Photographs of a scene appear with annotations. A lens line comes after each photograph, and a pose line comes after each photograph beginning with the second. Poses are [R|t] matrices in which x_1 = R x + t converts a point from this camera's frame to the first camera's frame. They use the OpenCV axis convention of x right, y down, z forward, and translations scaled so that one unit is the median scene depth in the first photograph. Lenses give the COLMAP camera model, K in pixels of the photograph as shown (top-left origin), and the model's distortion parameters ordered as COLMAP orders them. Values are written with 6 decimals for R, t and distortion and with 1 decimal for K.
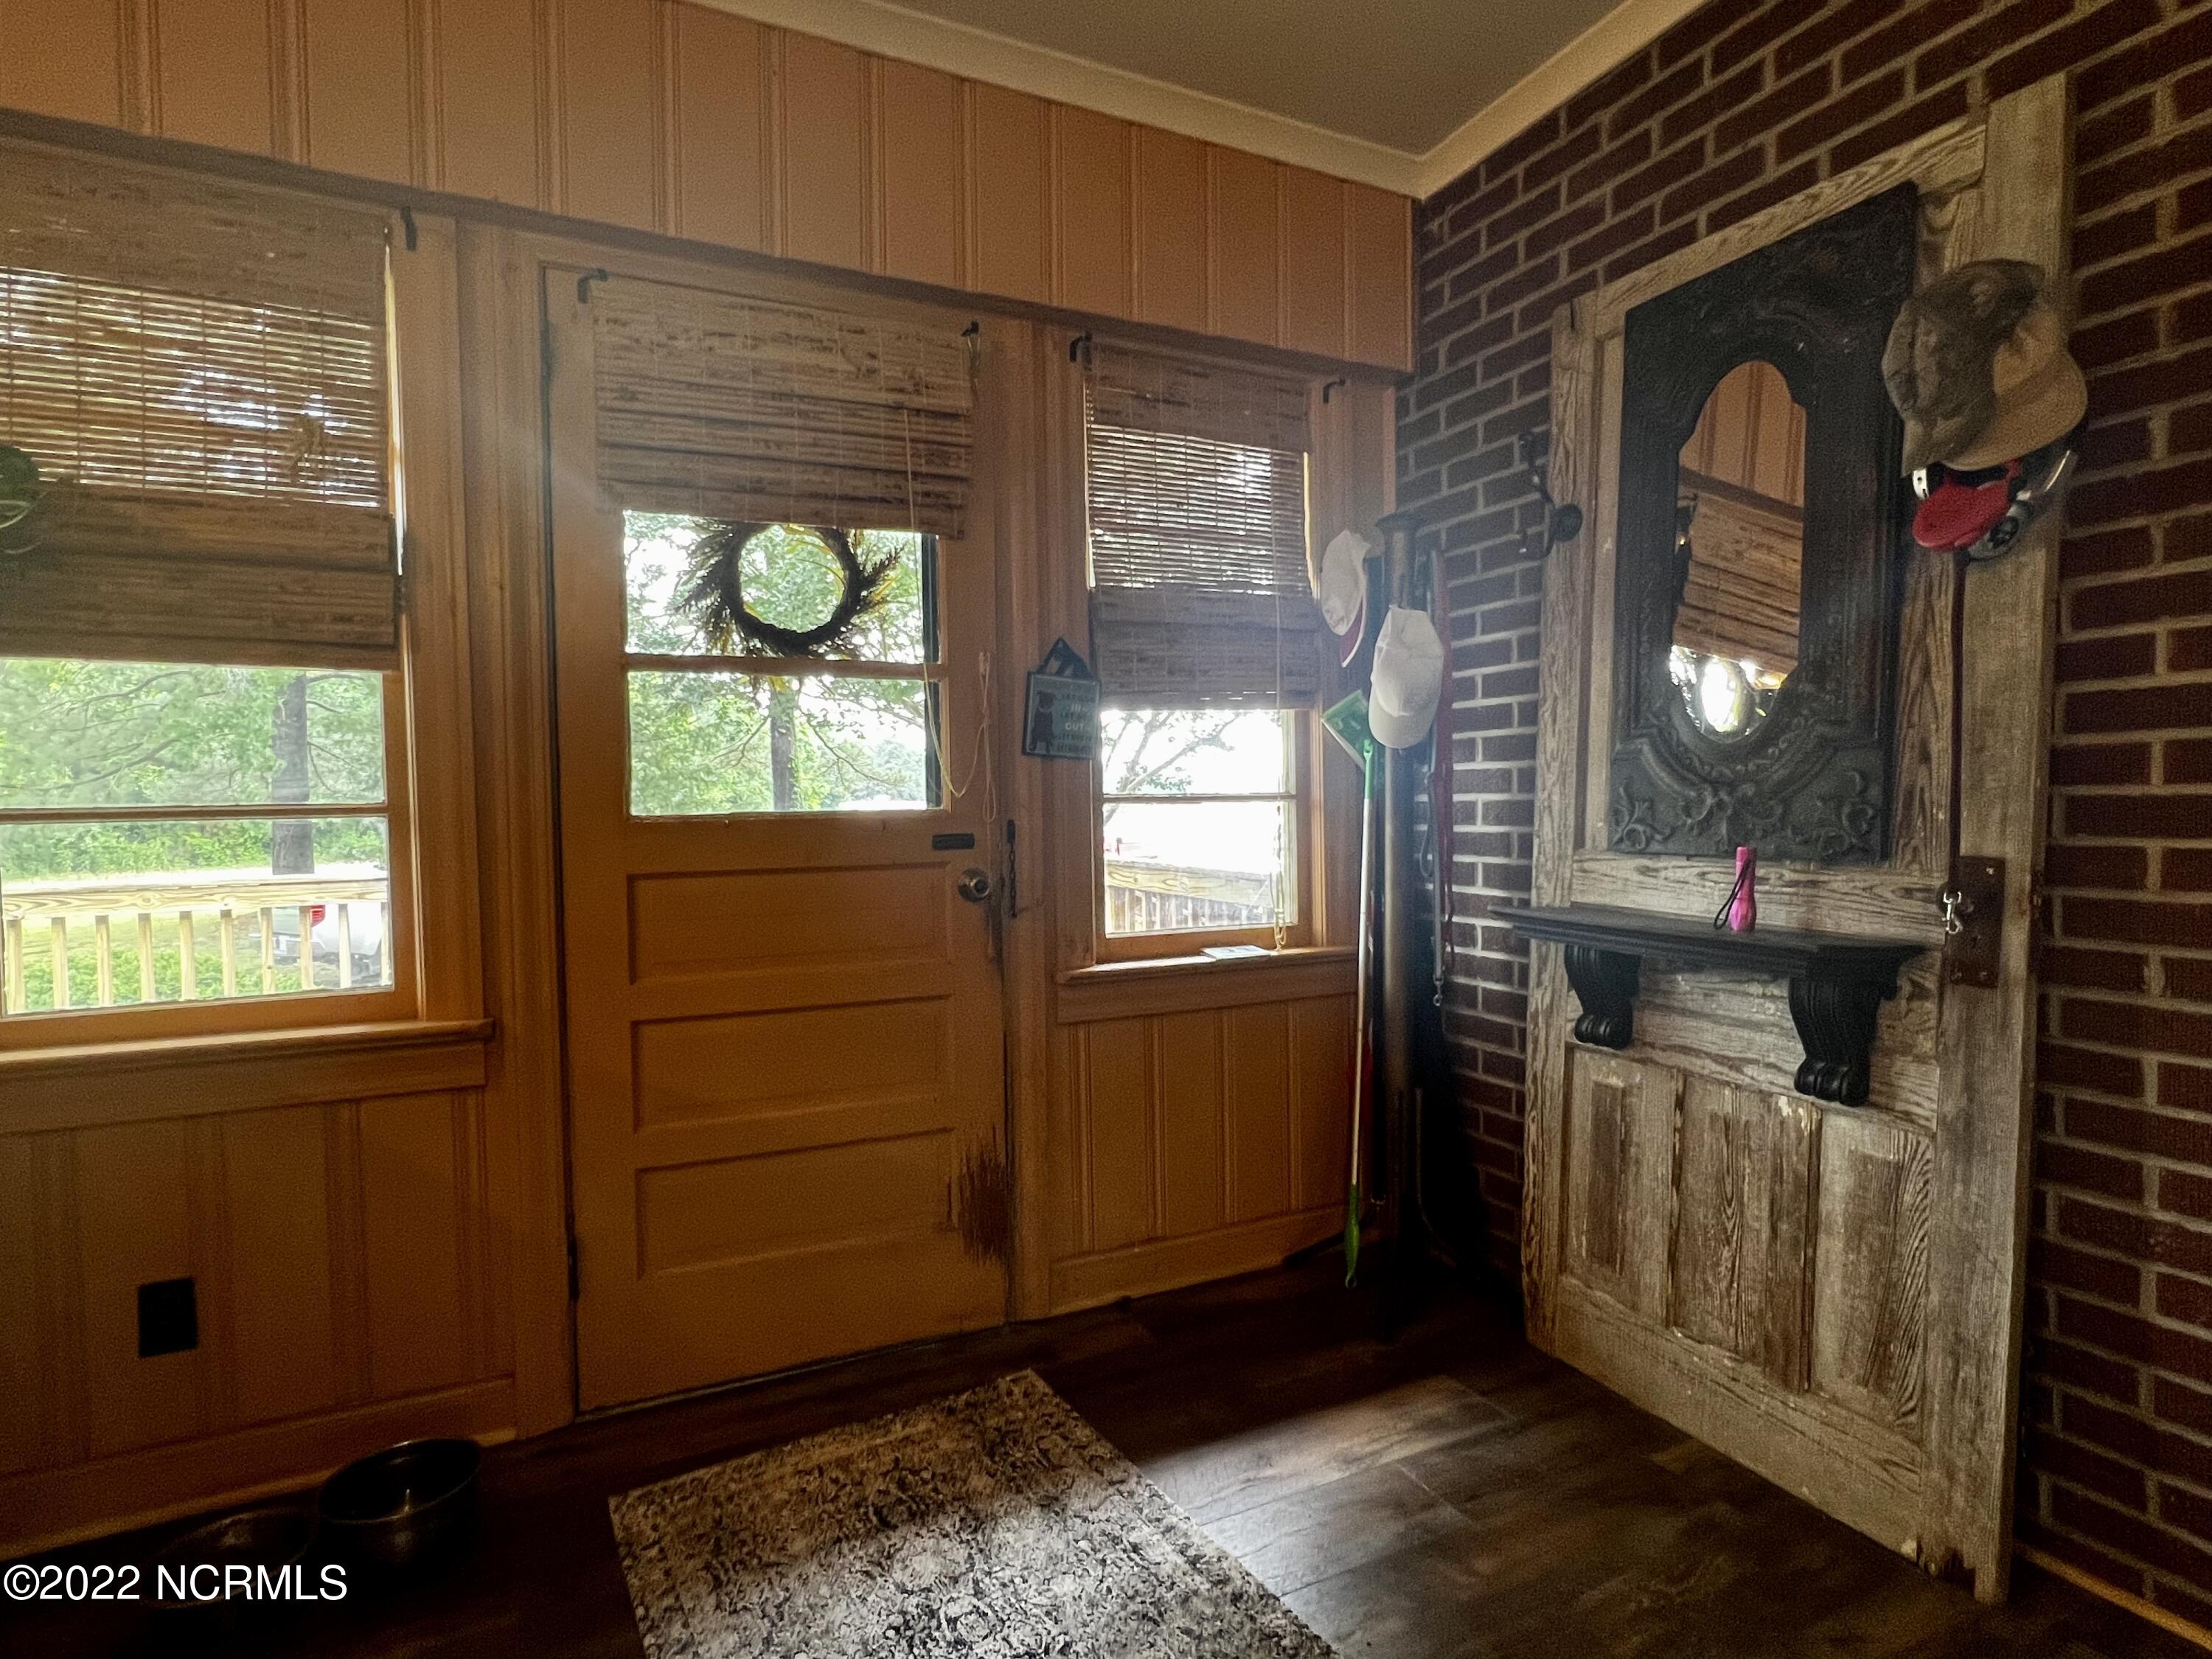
lens RADIAL K [[1129.2, 0, 1099.4], [0, 1129.2, 831.3], [0, 0, 1]] dist [-0.000213, -0.001019]
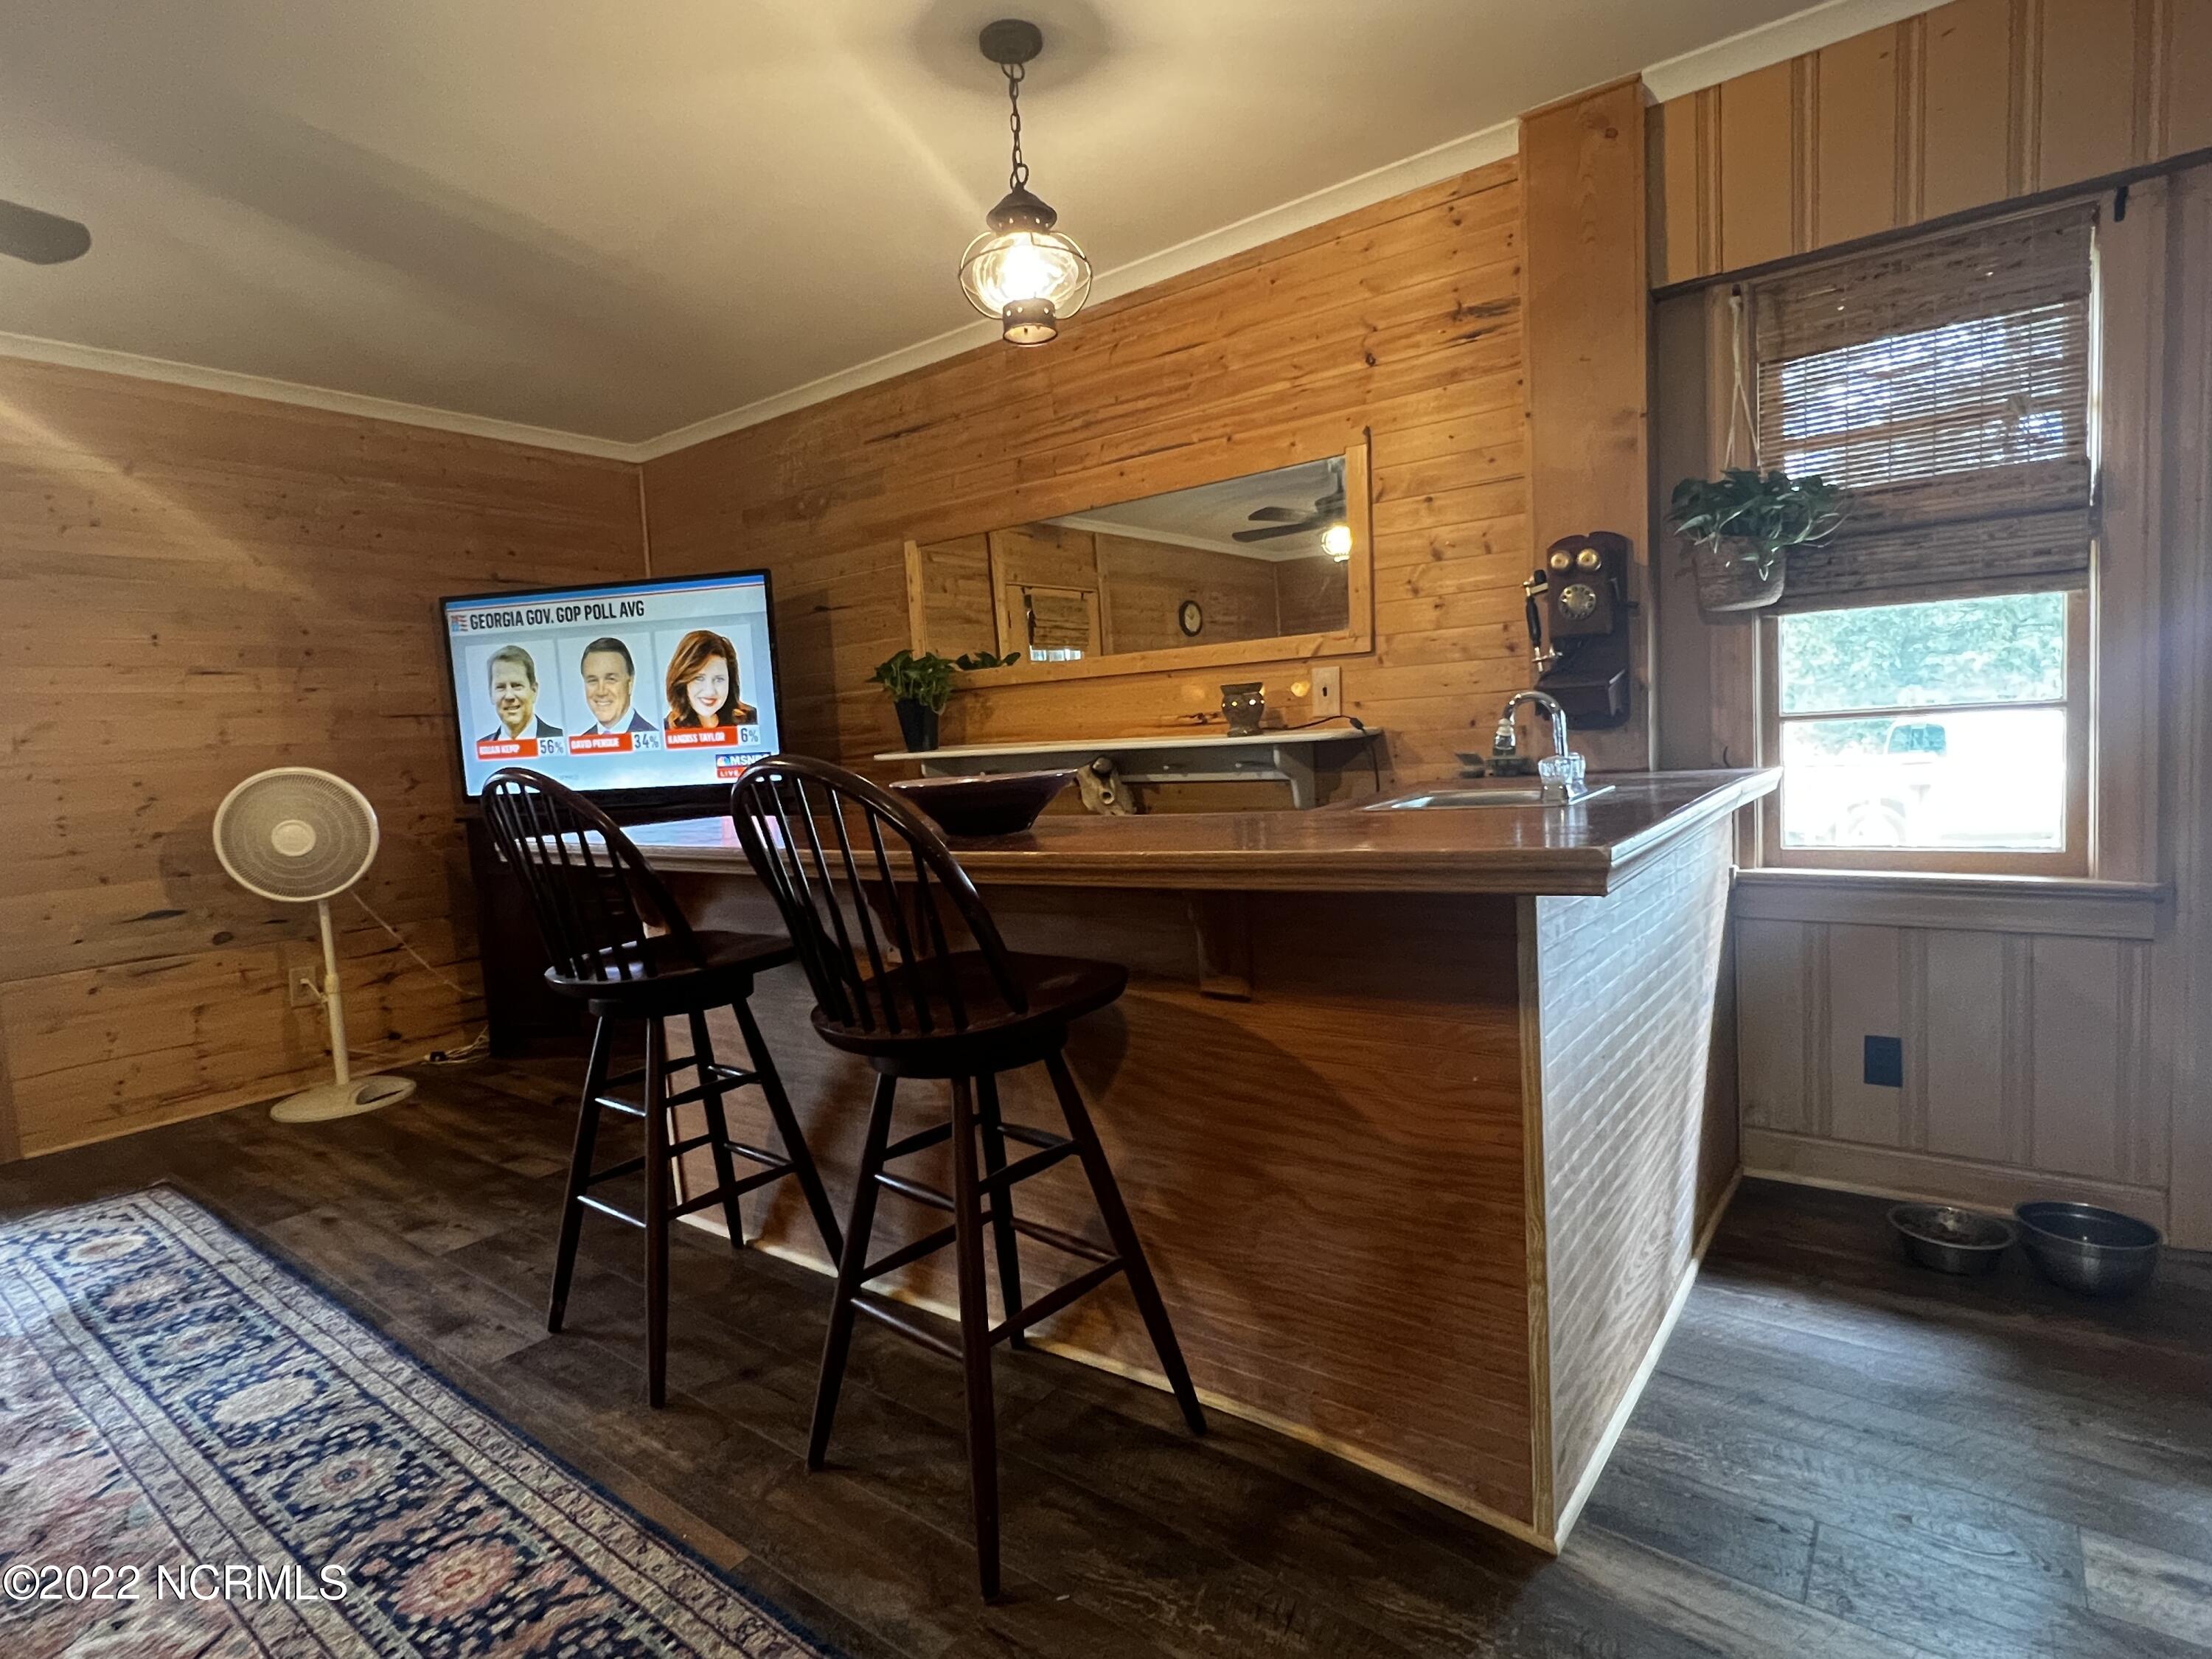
lens RADIAL K [[1129.2, 0, 1099.4], [0, 1129.2, 831.3], [0, 0, 1]] dist [-0.000213, -0.001019]
pose [[0.452143, 0.064721, -0.889594, -0.008935], [0.022952, 0.996189, 0.084142, -0.008943], [0.891650, -0.058462, 0.448935, -0.482369]]
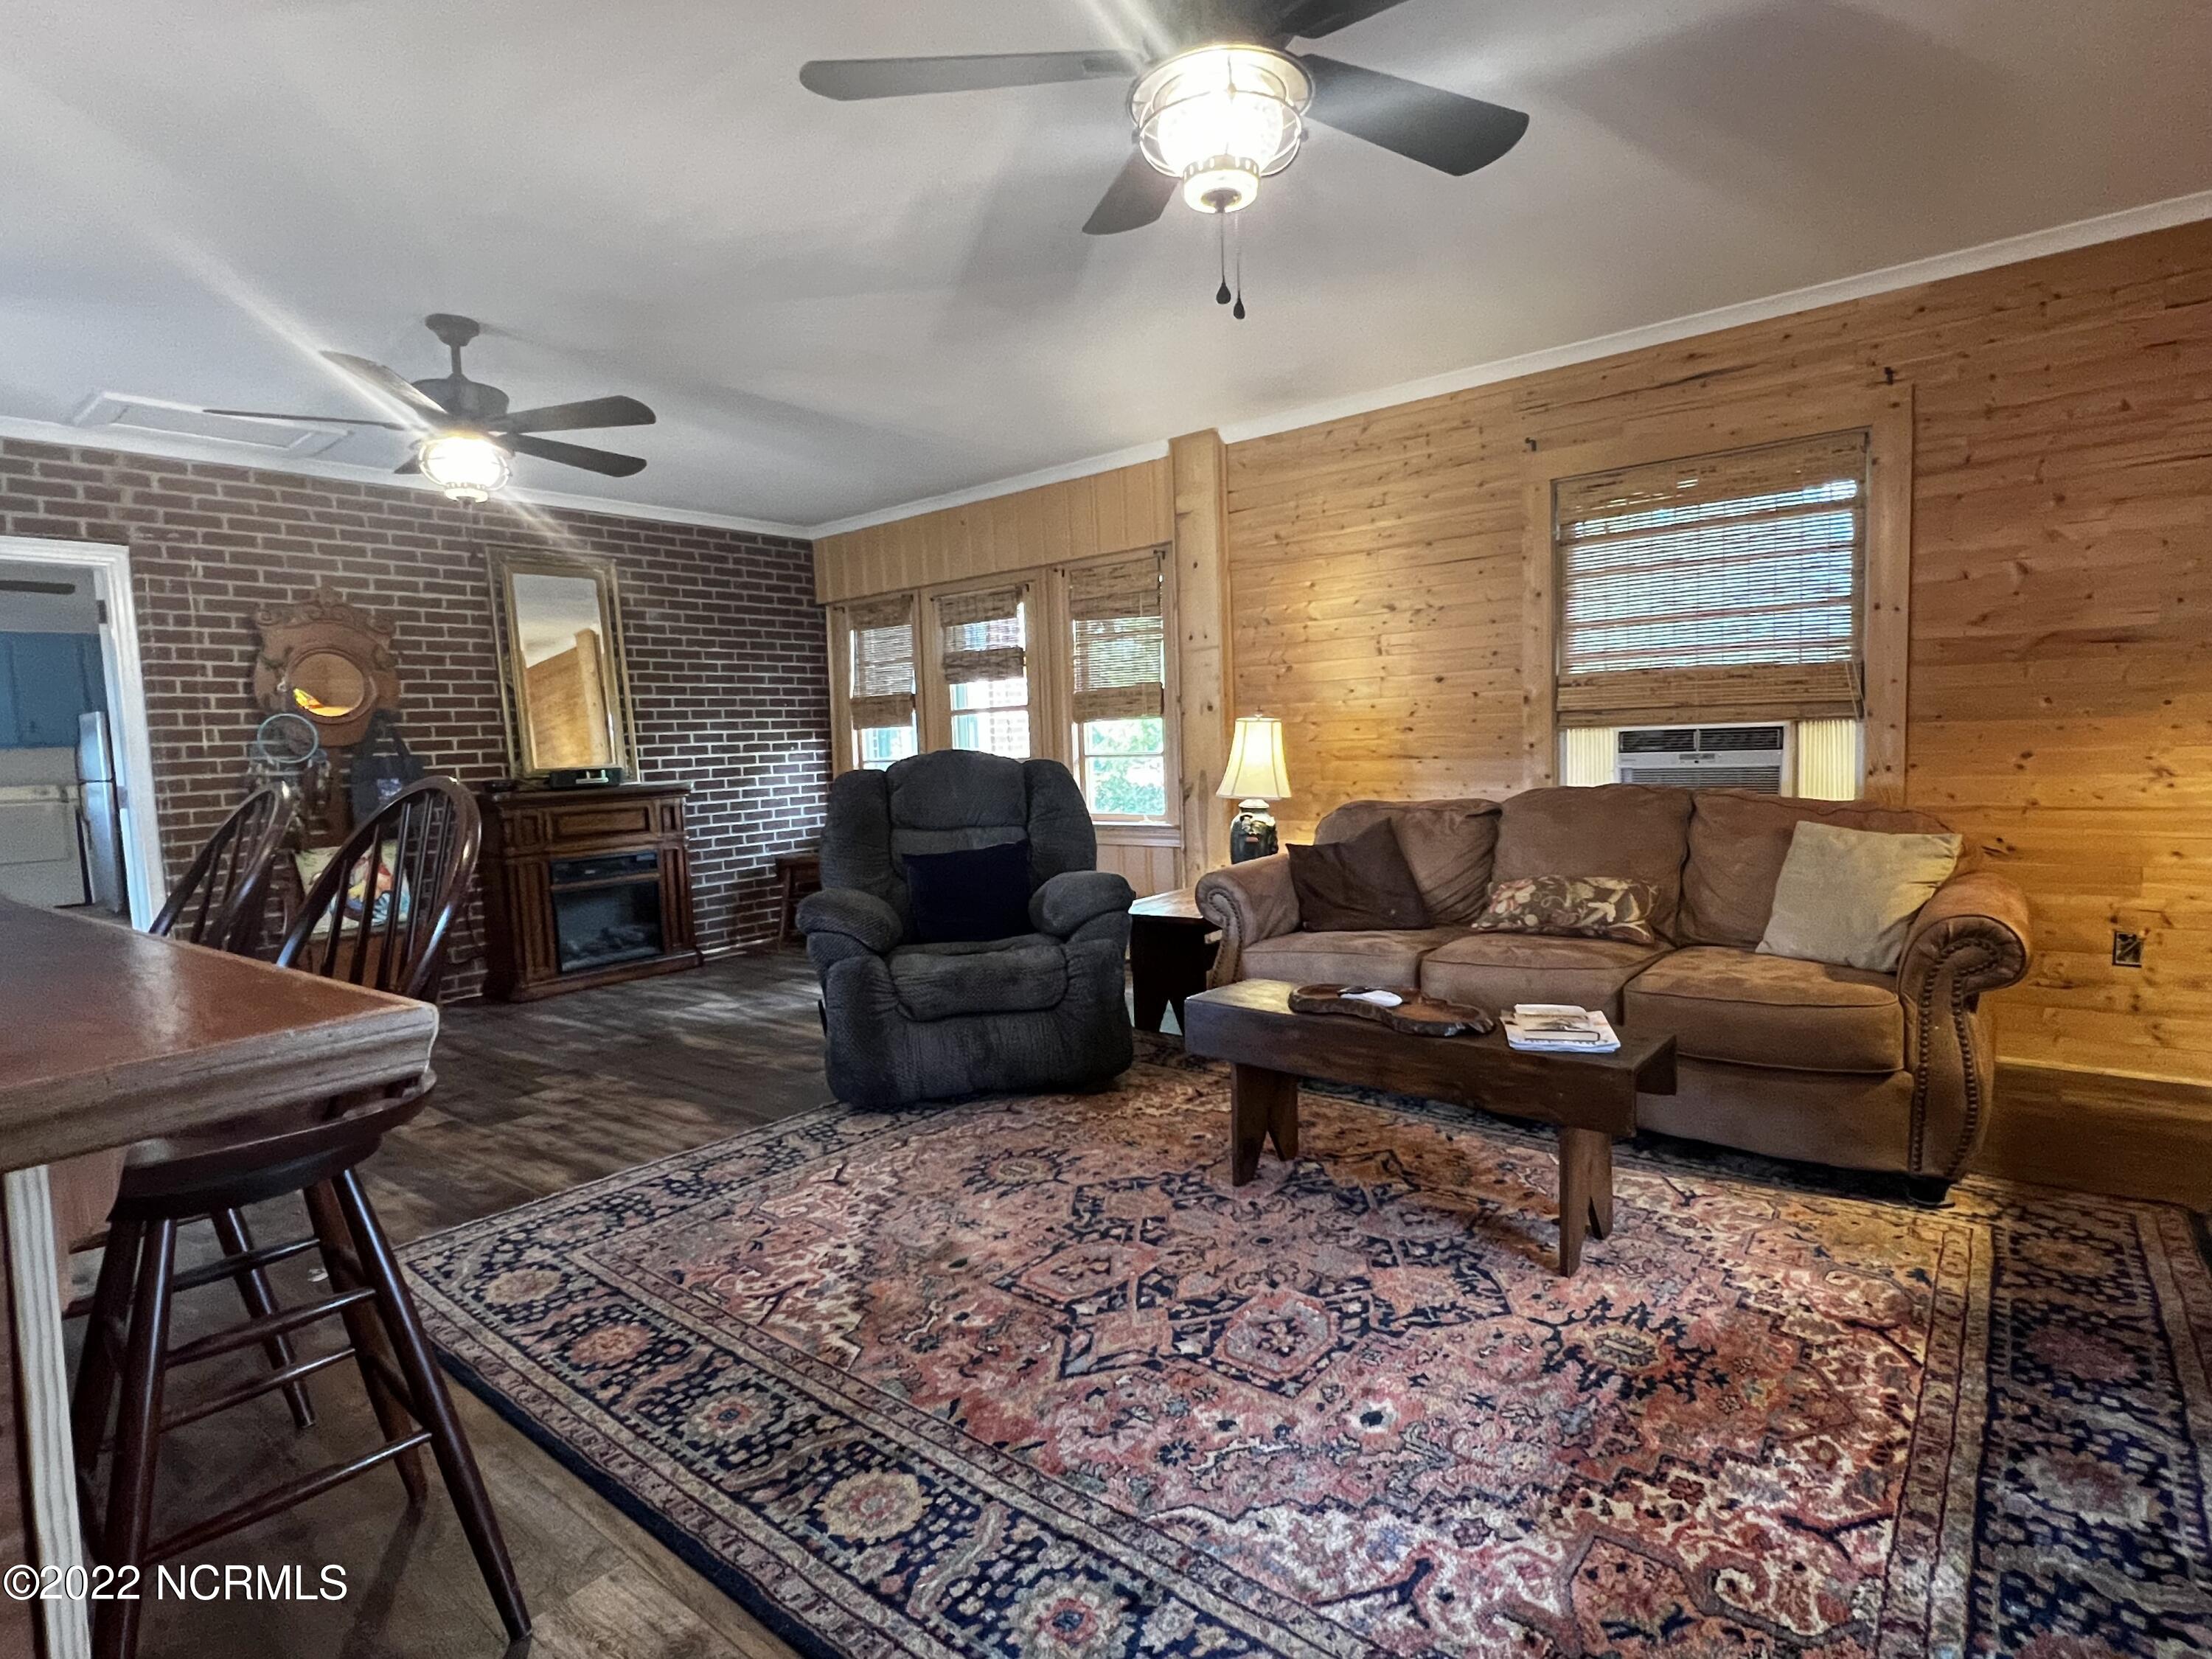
lens RADIAL K [[1129.2, 0, 1099.4], [0, 1129.2, 831.3], [0, 0, 1]] dist [-0.000213, -0.001019]
pose [[-0.424859, -0.045752, 0.904103, -2.114401], [0.075881, 0.993407, 0.085930, 0.013561], [-0.902074, 0.105112, -0.418586, -0.582713]]
